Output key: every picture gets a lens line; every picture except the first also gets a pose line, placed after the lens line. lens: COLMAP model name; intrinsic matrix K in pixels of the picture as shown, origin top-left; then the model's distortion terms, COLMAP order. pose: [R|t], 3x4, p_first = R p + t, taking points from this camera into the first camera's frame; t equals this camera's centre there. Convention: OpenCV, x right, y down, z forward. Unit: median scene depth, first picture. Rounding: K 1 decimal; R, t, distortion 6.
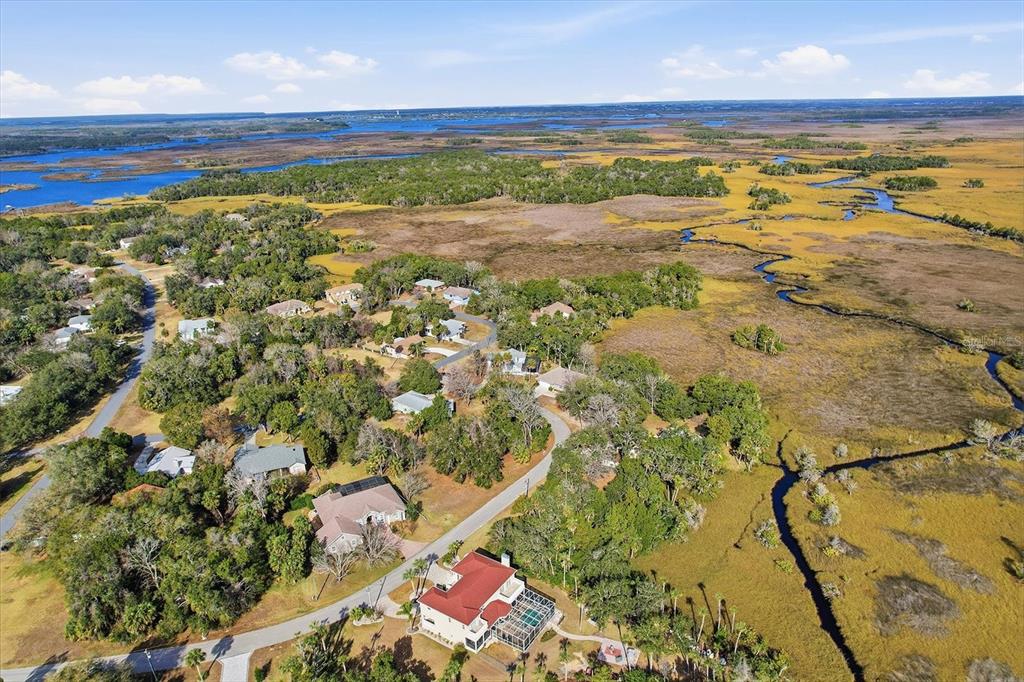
lens RADIAL K [[655.8, 0, 509.8], [0, 655.8, 340.8], [0, 0, 1]] dist [-0.080484, 0.071210]
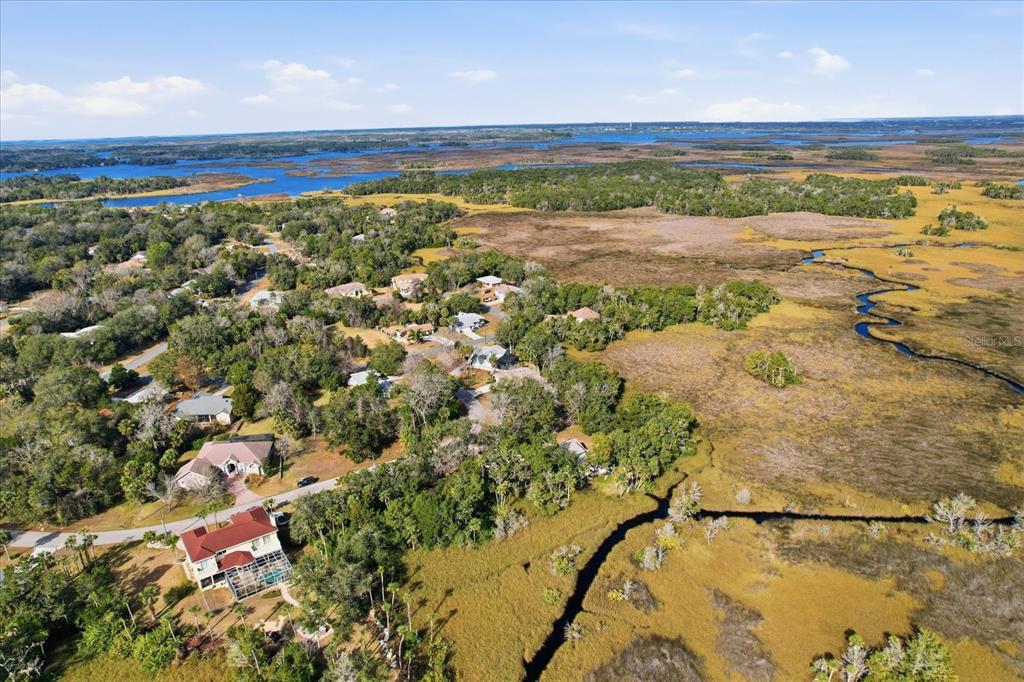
lens RADIAL K [[655.8, 0, 509.8], [0, 655.8, 340.8], [0, 0, 1]] dist [-0.080484, 0.071210]
pose [[0.938842, 0.113228, -0.325200, 0.213685], [-0.119185, 0.992871, 0.001615, 0.001115], [0.323064, 0.037243, 0.945644, 0.039209]]
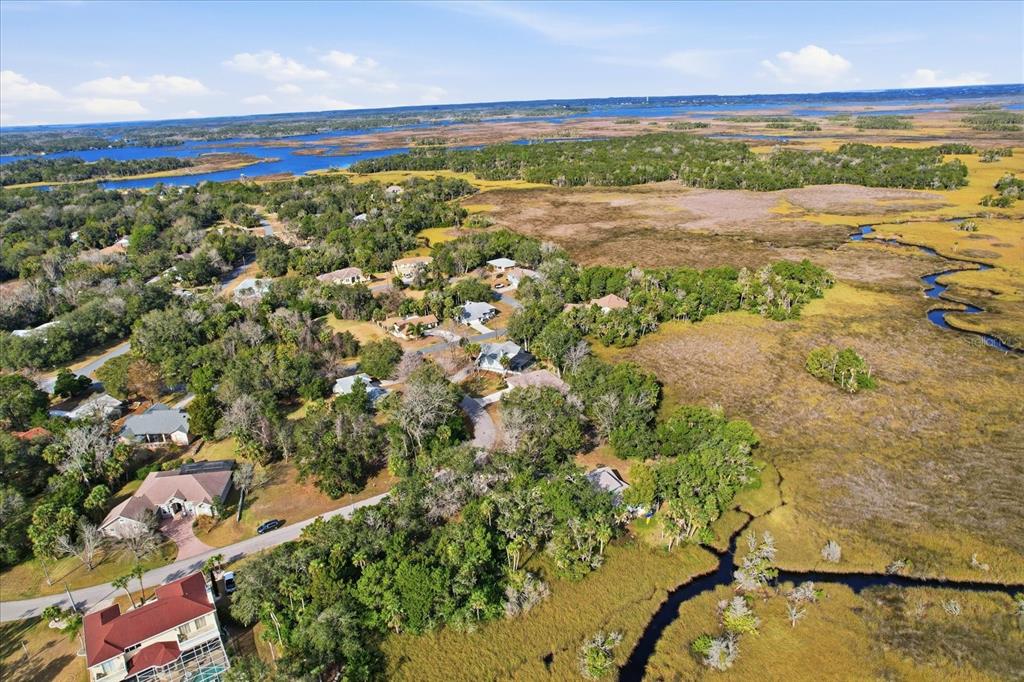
lens RADIAL K [[655.8, 0, 509.8], [0, 655.8, 340.8], [0, 0, 1]] dist [-0.080484, 0.071210]
pose [[0.931603, 0.115860, -0.344518, 0.183197], [-0.110160, 0.993256, 0.036147, -0.011941], [0.346383, 0.004278, 0.938084, 0.126456]]
